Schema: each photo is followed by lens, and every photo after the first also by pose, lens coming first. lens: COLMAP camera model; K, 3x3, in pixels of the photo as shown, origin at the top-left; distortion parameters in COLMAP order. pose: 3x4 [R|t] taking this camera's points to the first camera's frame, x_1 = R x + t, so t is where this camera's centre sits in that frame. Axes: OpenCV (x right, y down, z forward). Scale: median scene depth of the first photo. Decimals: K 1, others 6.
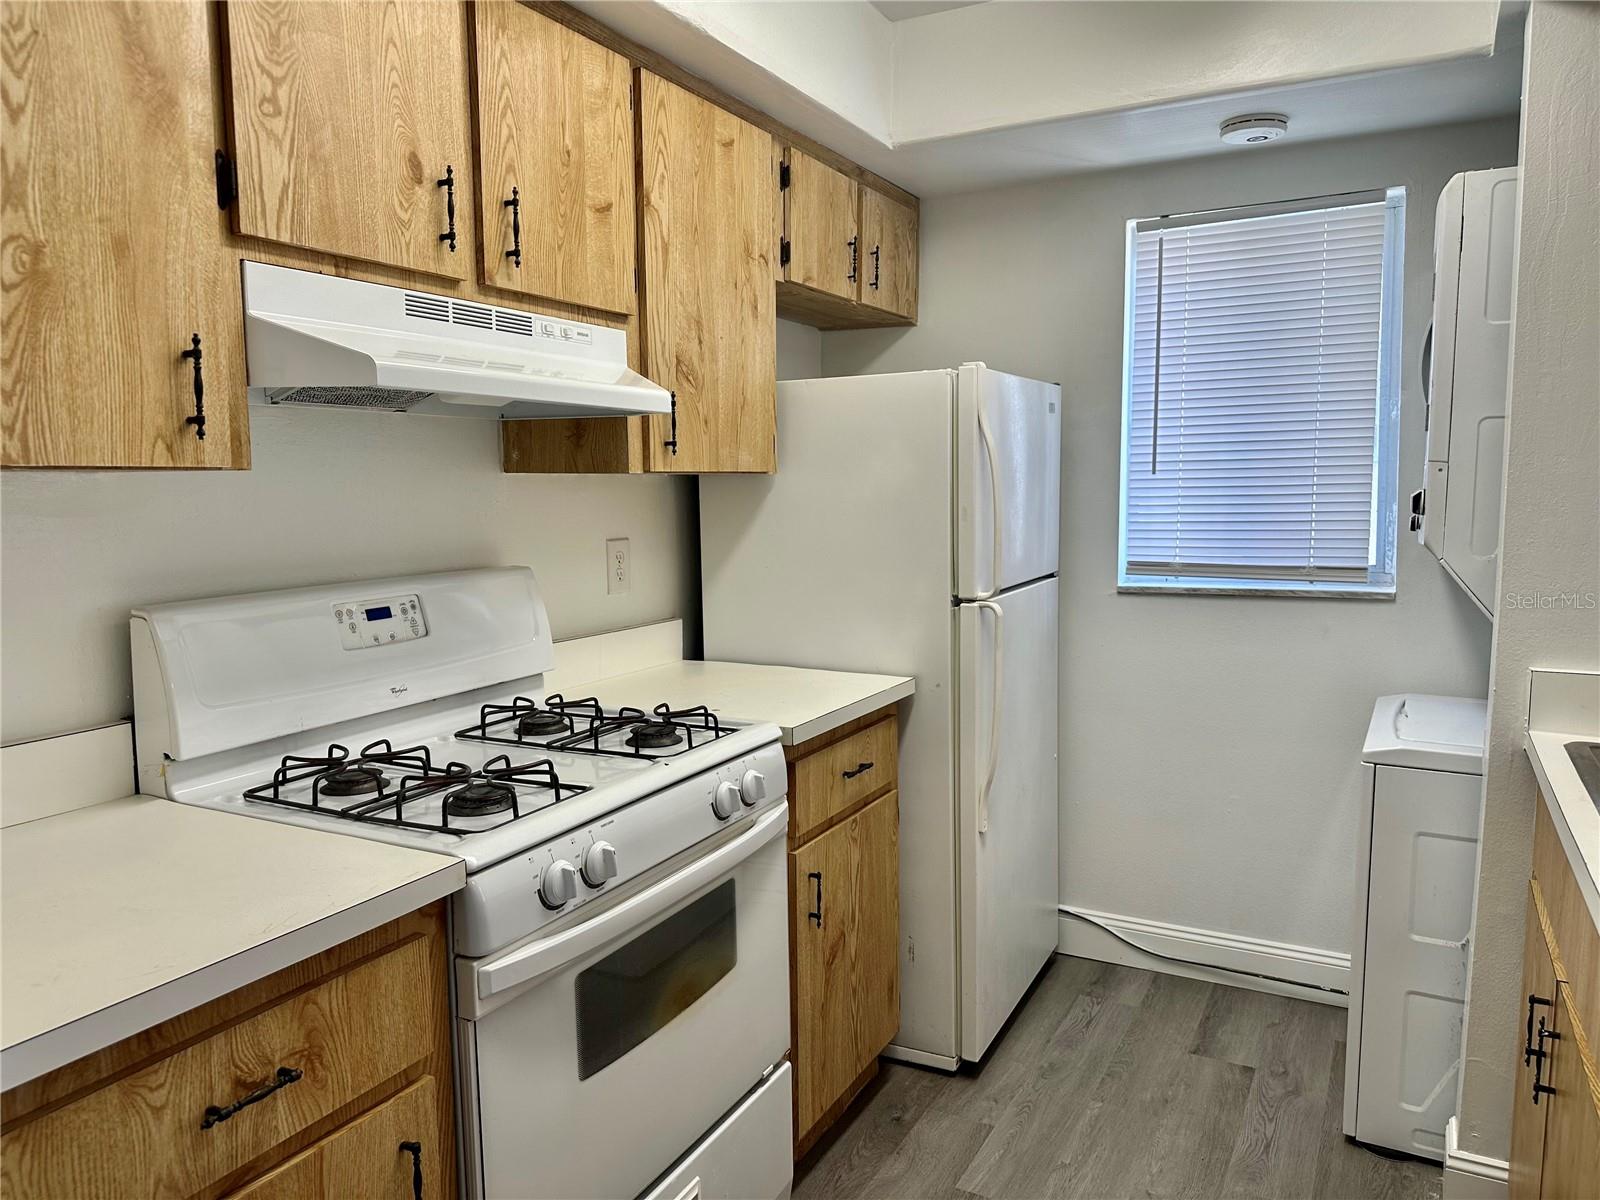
lens RADIAL K [[1115.8, 0, 794.4], [0, 1115.8, 602.9], [0, 0, 1]] dist [0.049692, -0.053067]
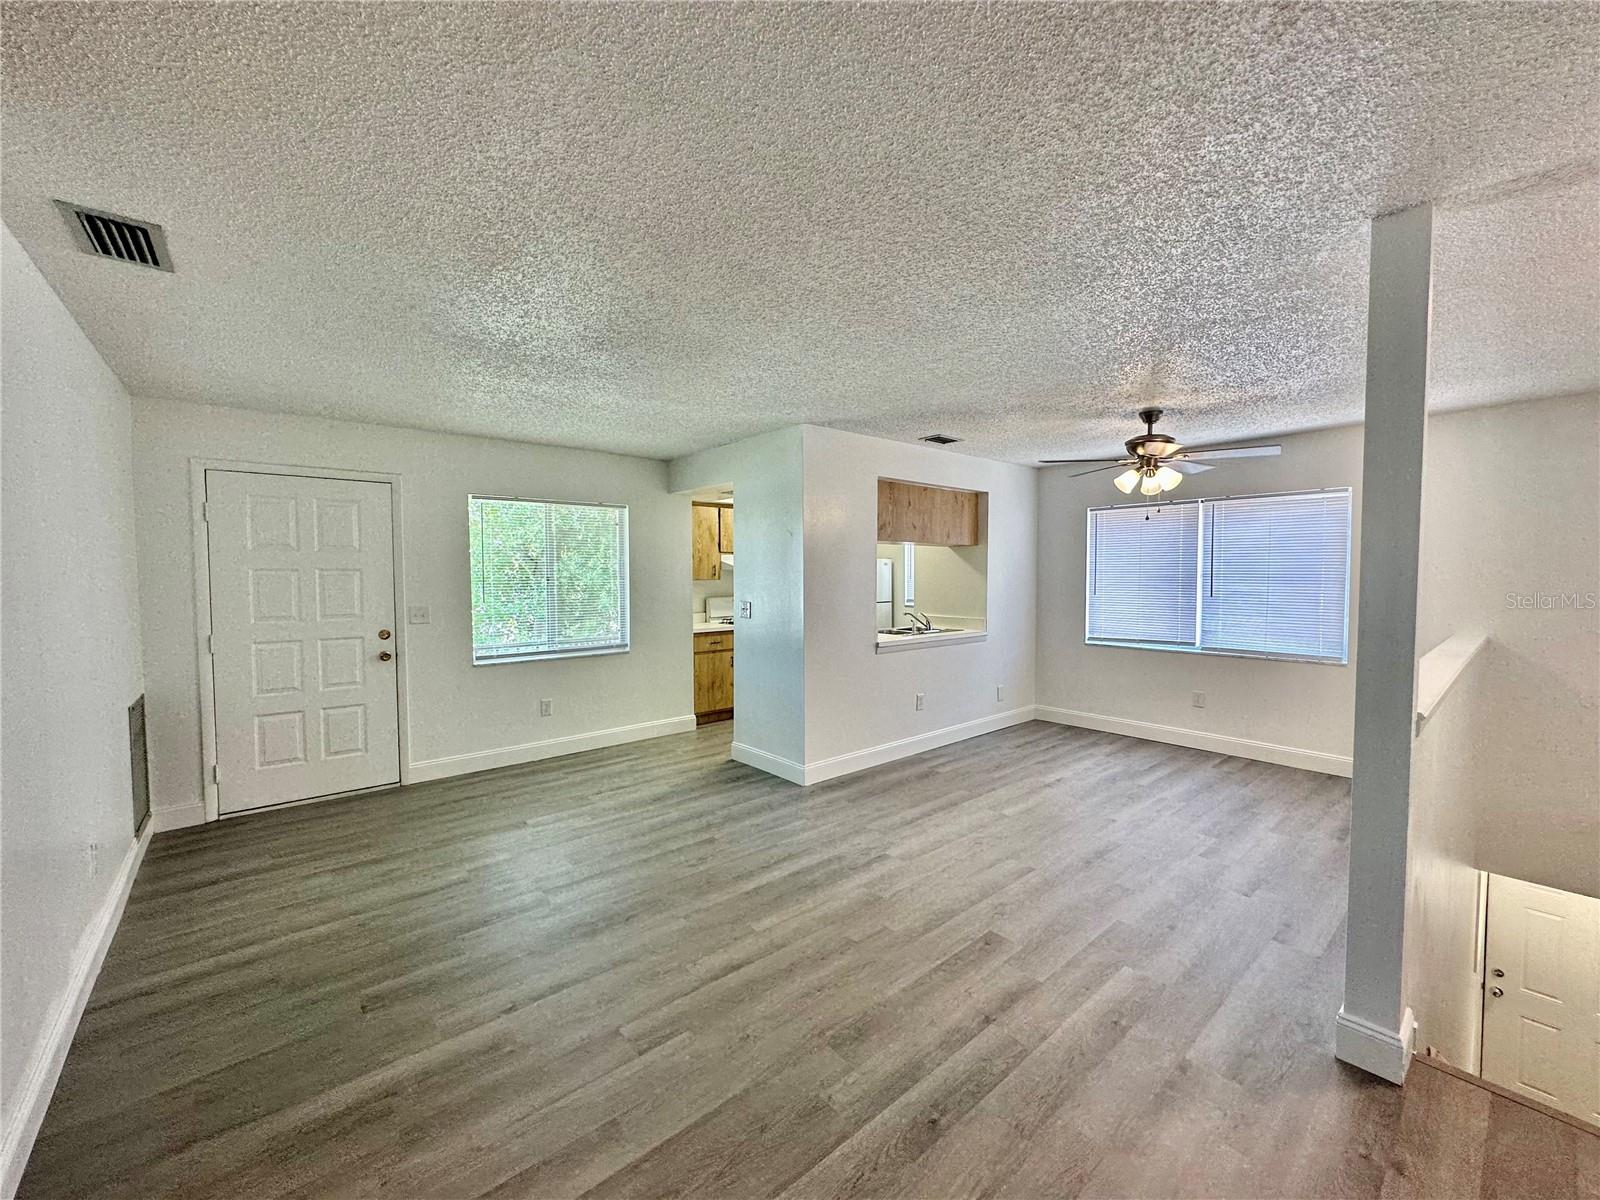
lens RADIAL K [[637.8, 0, 797.0], [0, 637.8, 601.4], [0, 0, 1]] dist [-0.002726, 0.001651]
pose [[0.930606, 0.021275, -0.365404, 1.136286], [-0.045438, 0.997302, -0.057653, 0.184317], [0.363192, 0.070256, 0.929062, -2.028300]]
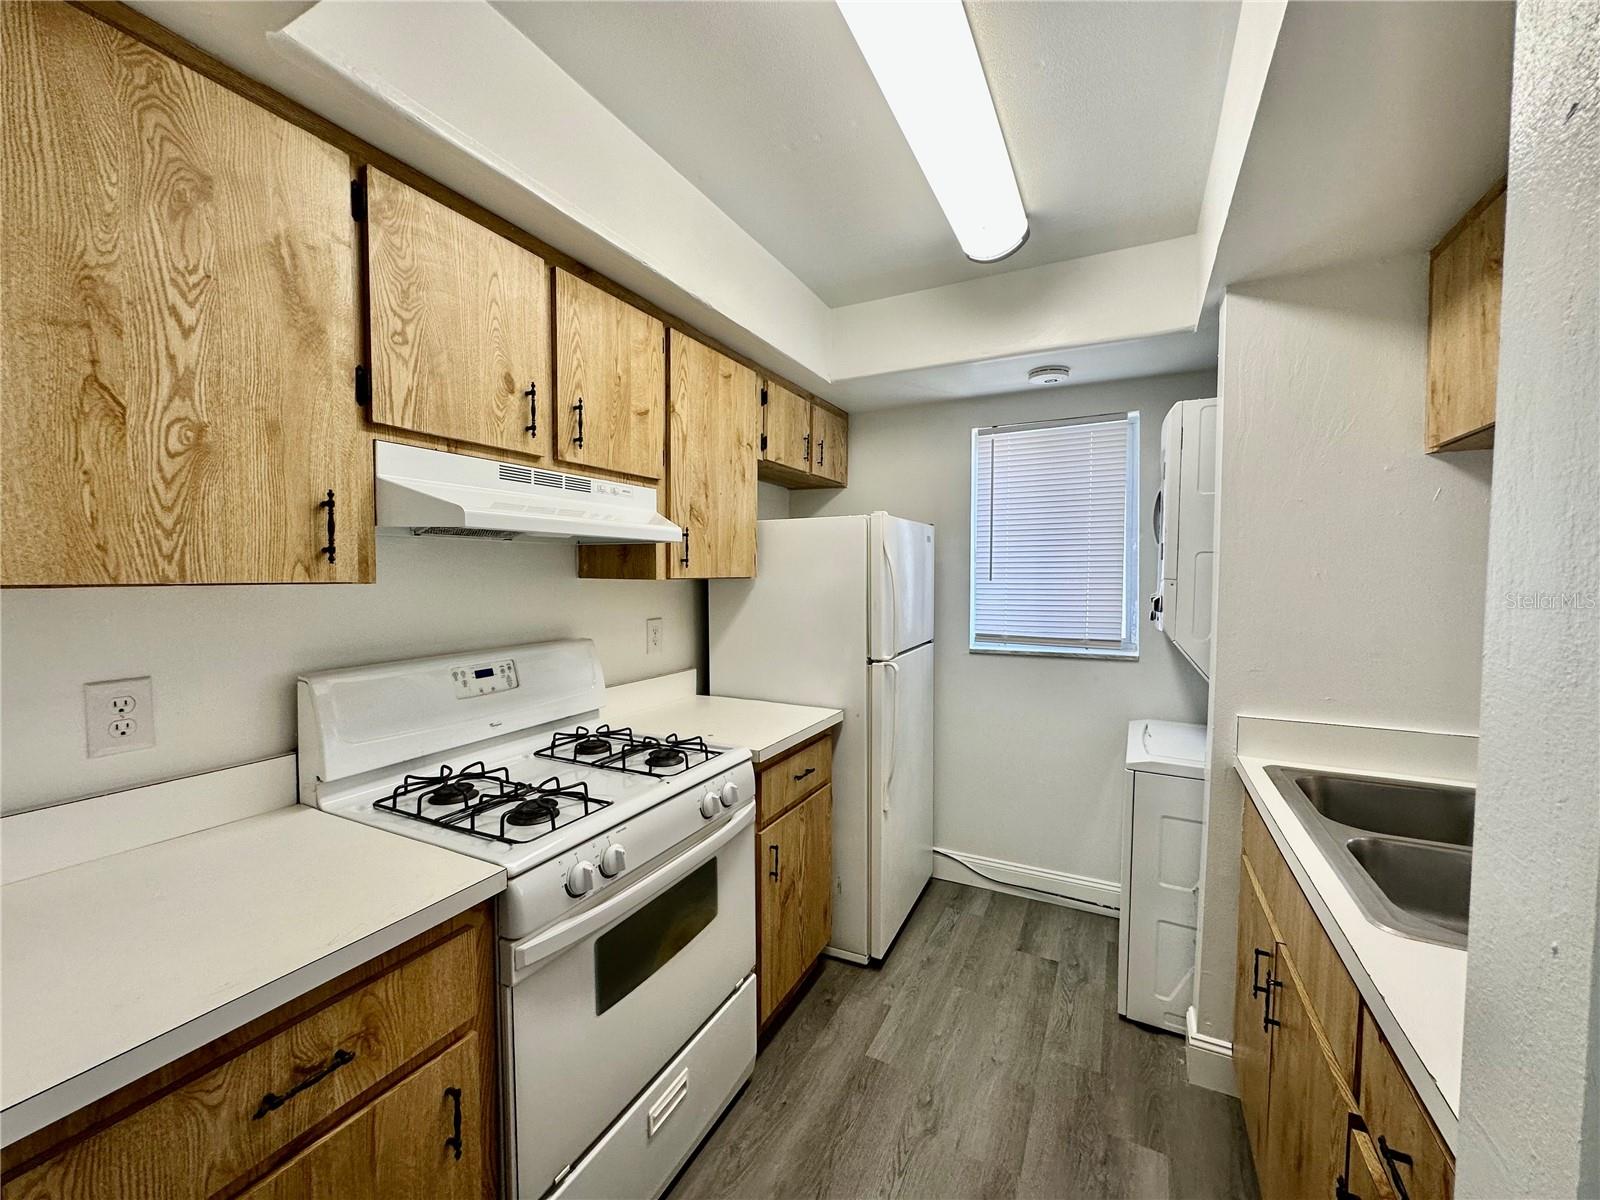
lens RADIAL K [[637.8, 0, 791.8], [0, 637.8, 601.6], [0, 0, 1]] dist [-0.002726, 0.001651]
pose [[0.999809, 0.011550, 0.015792, 0.024823], [-0.010516, 0.997891, -0.064058, -0.031794], [-0.016499, 0.063880, 0.997821, 0.119360]]
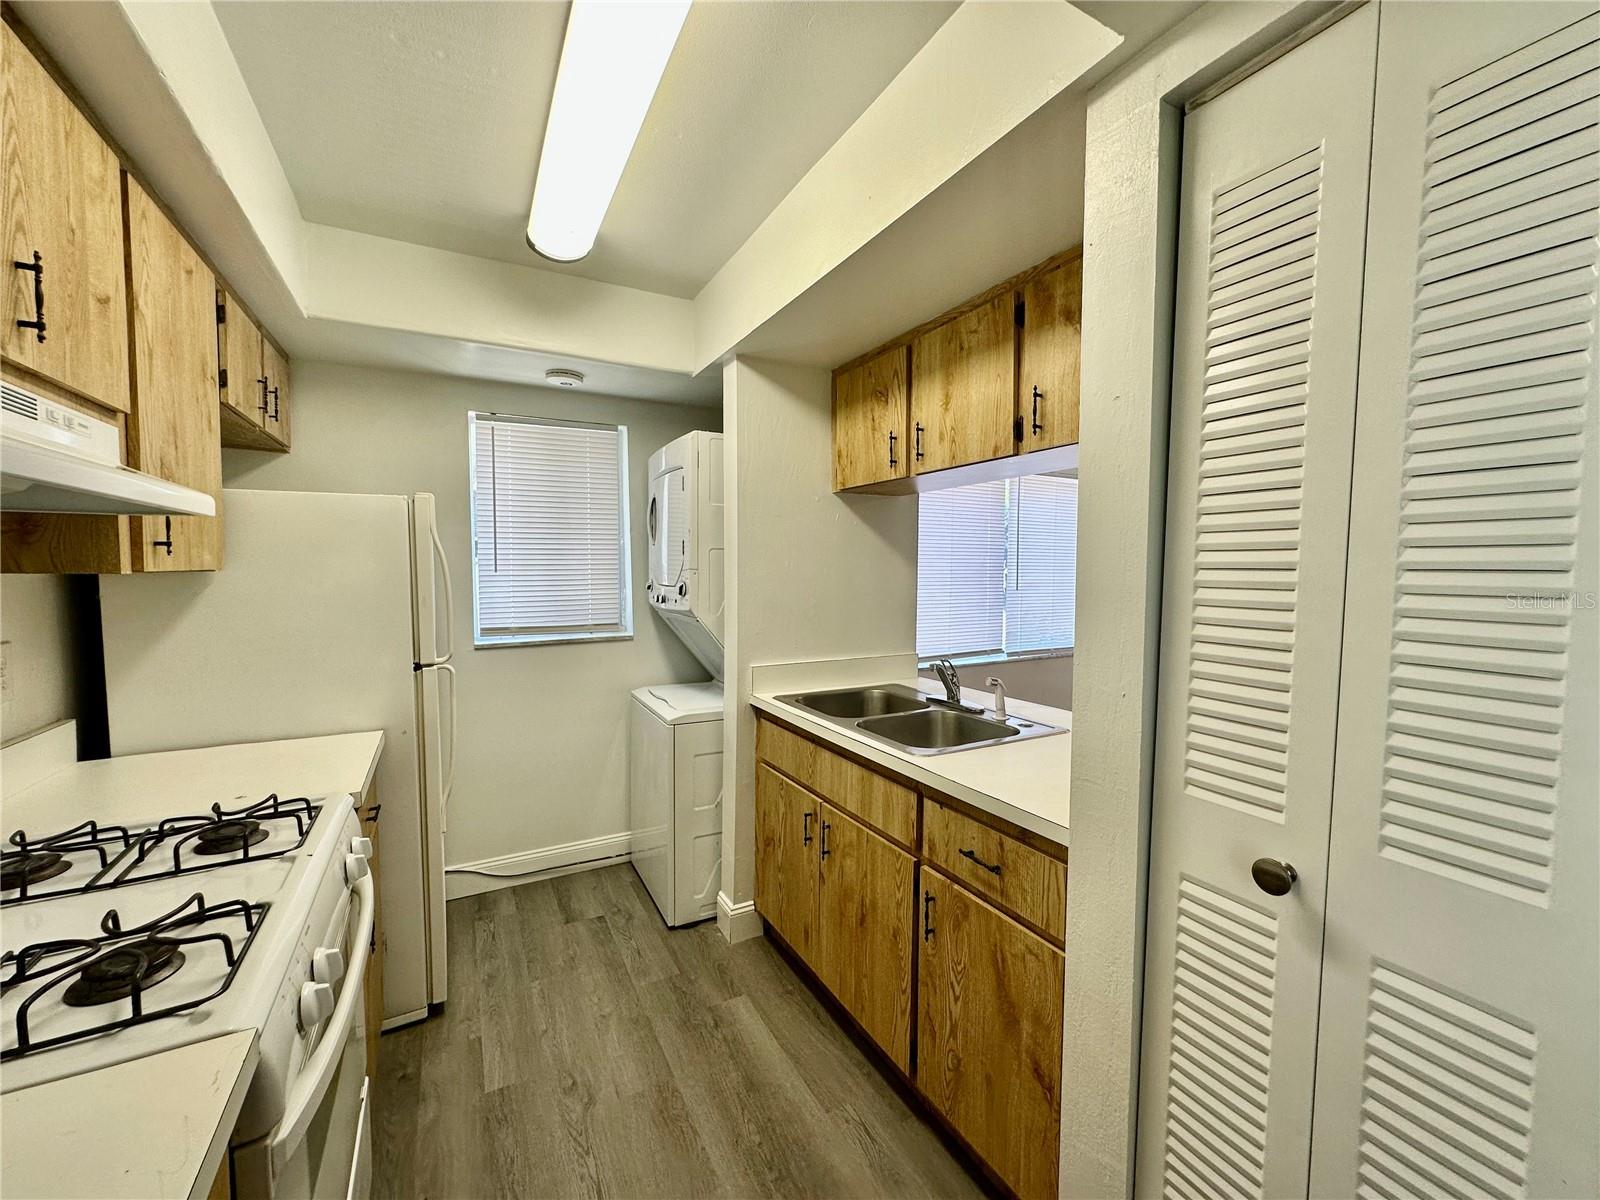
lens RADIAL K [[637.8, 0, 801.9], [0, 637.8, 600.8], [0, 0, 1]] dist [-0.002726, 0.001651]
pose [[0.552808, -0.033685, 0.832627, -0.283493], [0.083392, 0.996403, -0.015056, -0.036301], [-0.829125, 0.077758, 0.553629, 0.214543]]
